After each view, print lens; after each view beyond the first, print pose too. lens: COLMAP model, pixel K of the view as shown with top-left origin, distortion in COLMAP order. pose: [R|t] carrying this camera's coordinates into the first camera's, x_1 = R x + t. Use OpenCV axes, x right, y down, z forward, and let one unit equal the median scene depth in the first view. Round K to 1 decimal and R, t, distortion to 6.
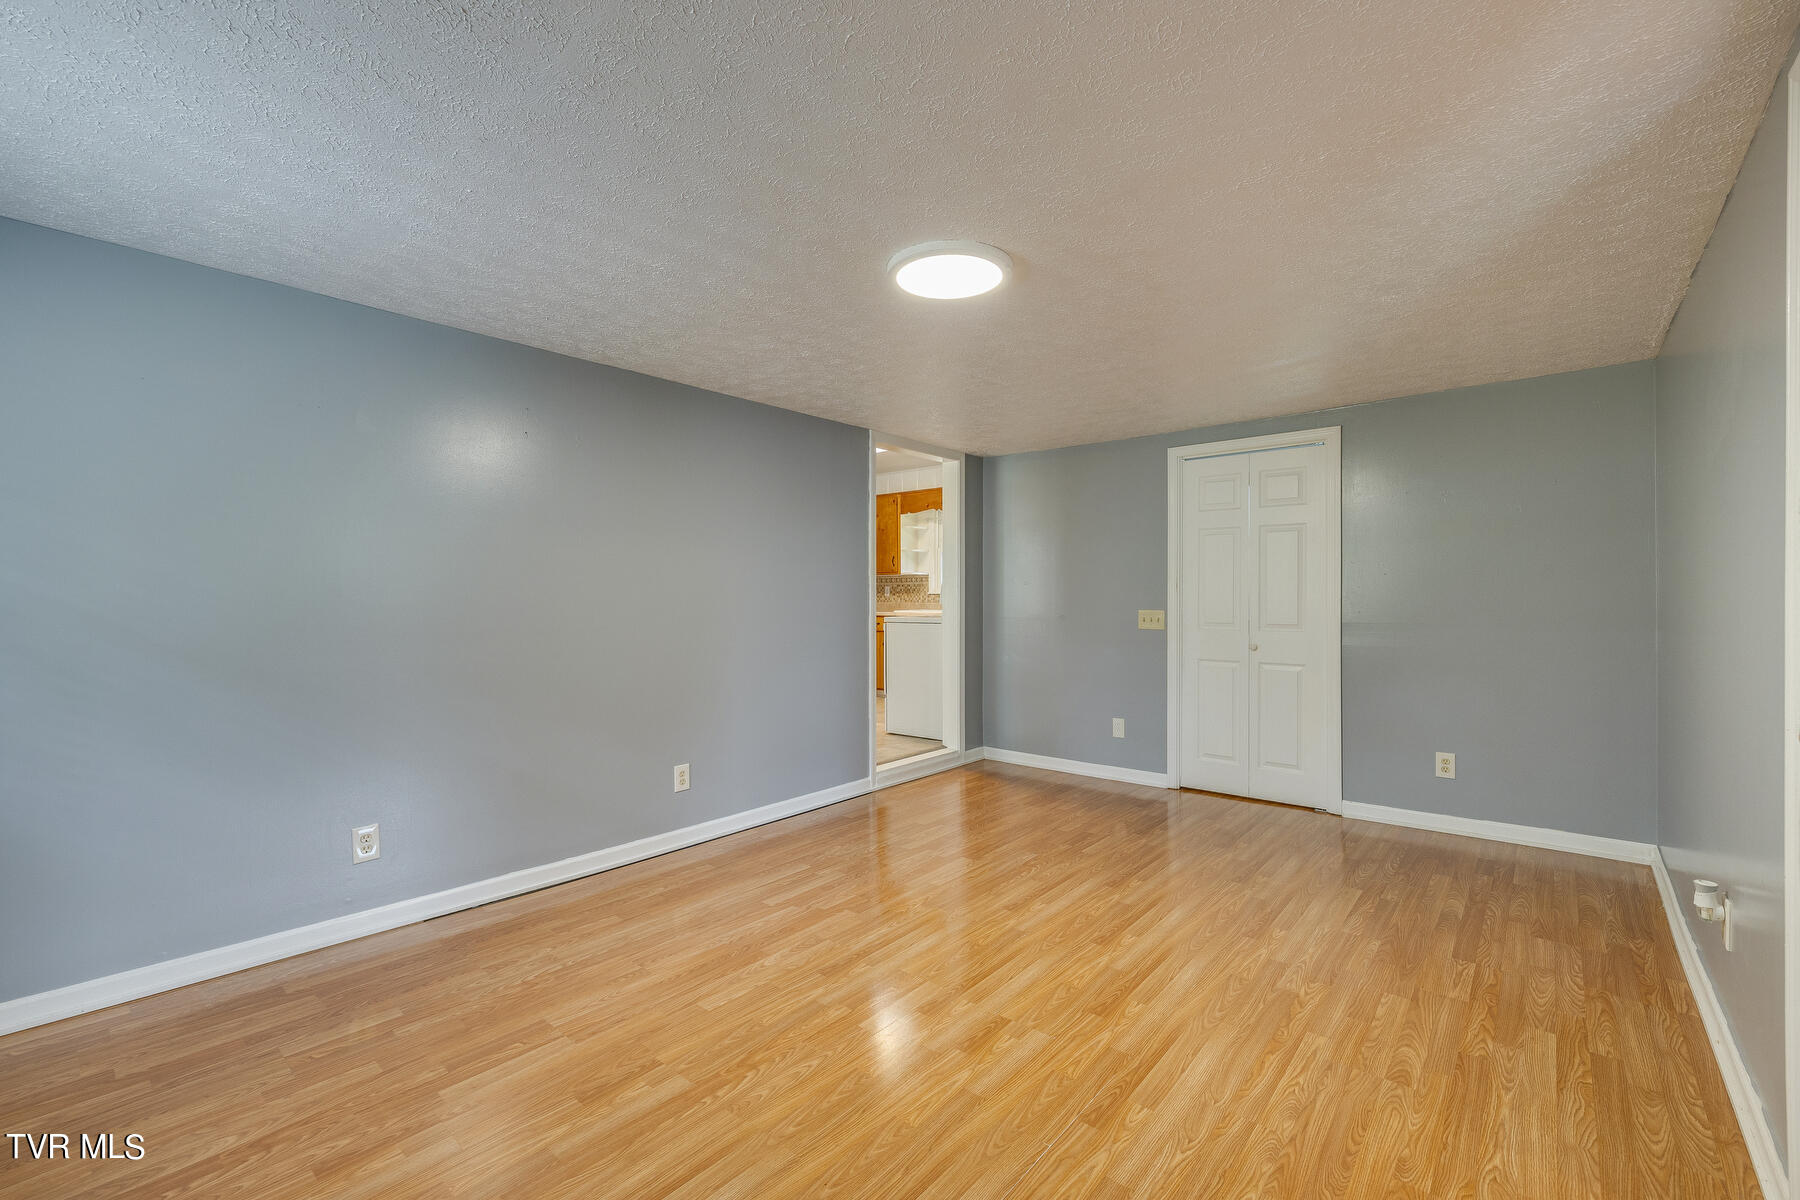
lens RADIAL K [[758.1, 0, 904.3], [0, 758.1, 593.2], [0, 0, 1]] dist [0.003365, 0.000189]
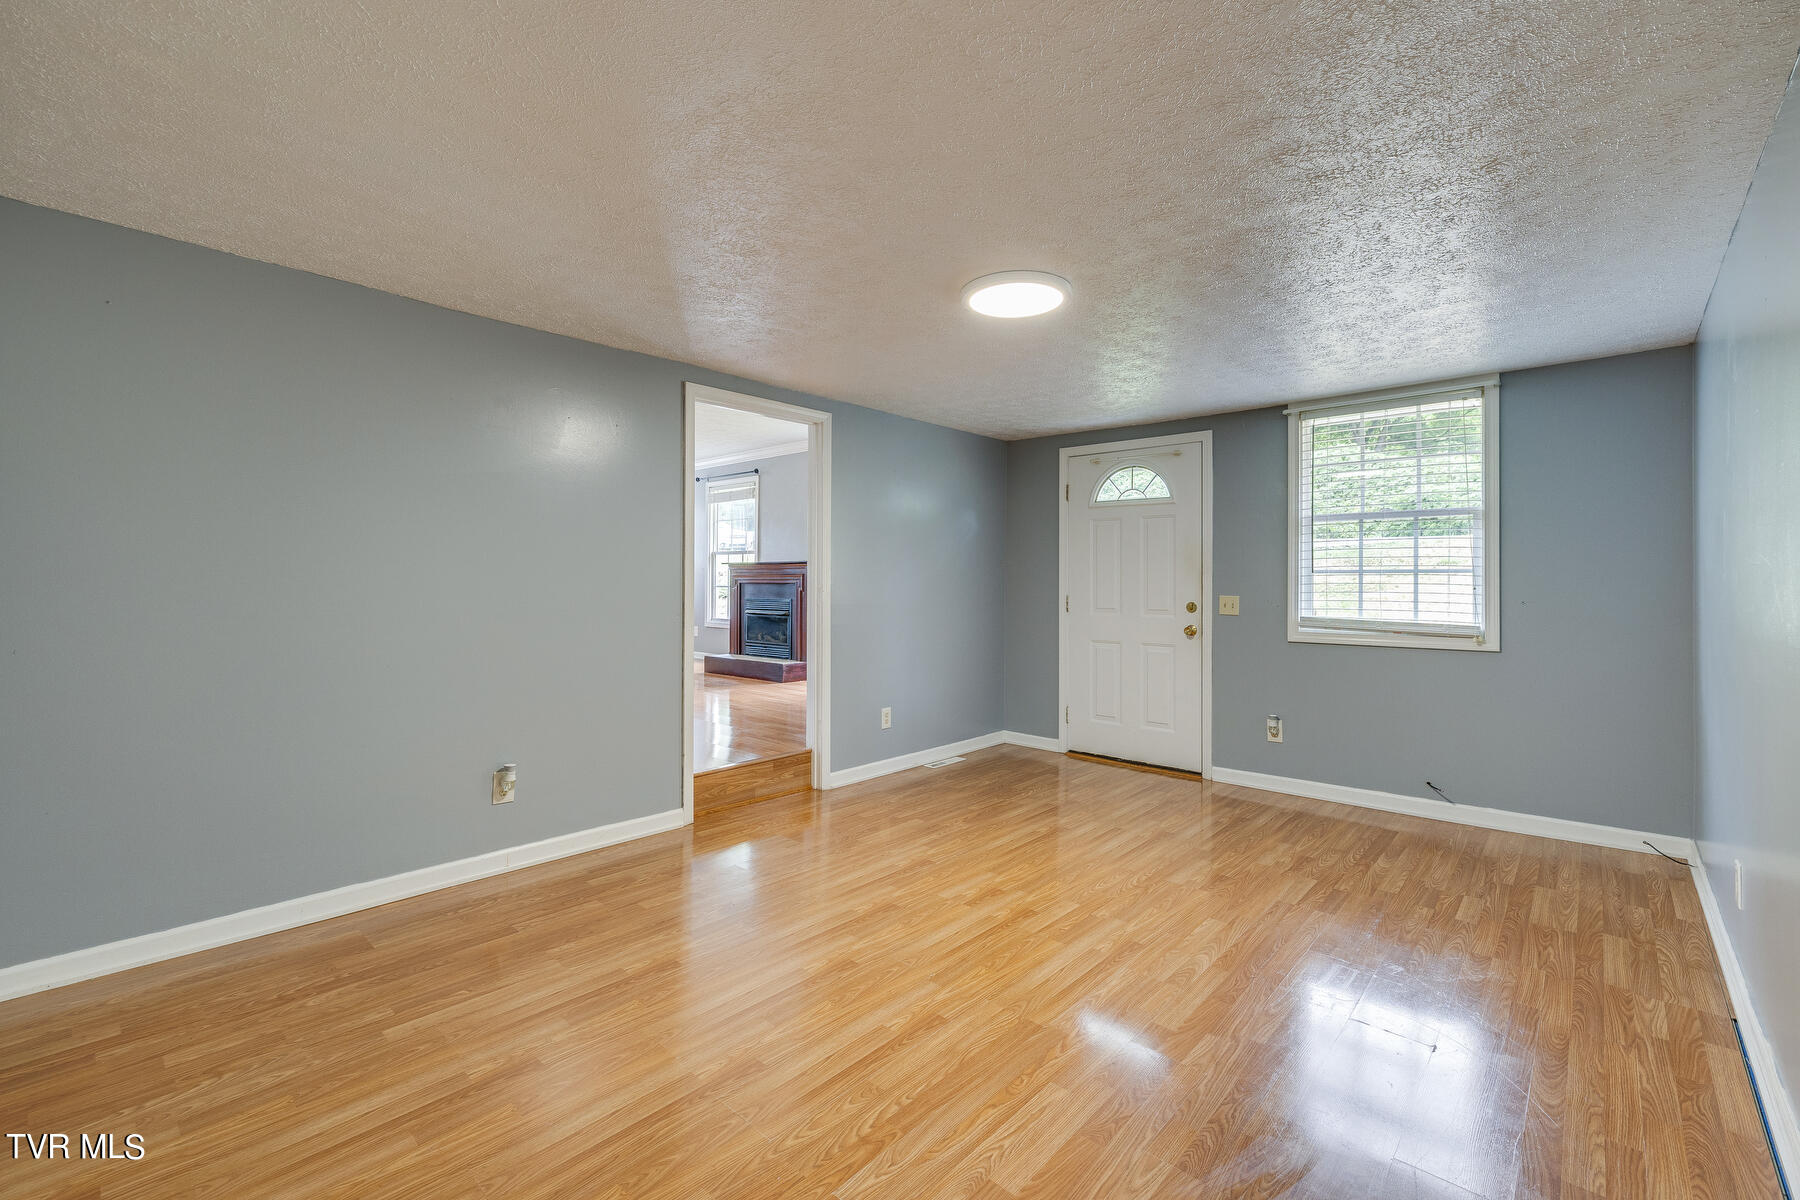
lens RADIAL K [[758.1, 0, 904.3], [0, 758.1, 593.2], [0, 0, 1]] dist [0.003365, 0.000189]
pose [[-0.999510, -0.005737, 0.030761, 0.178417], [-0.005430, 0.999935, 0.010071, 0.014408], [-0.030817, 0.009899, -0.999476, 1.998814]]
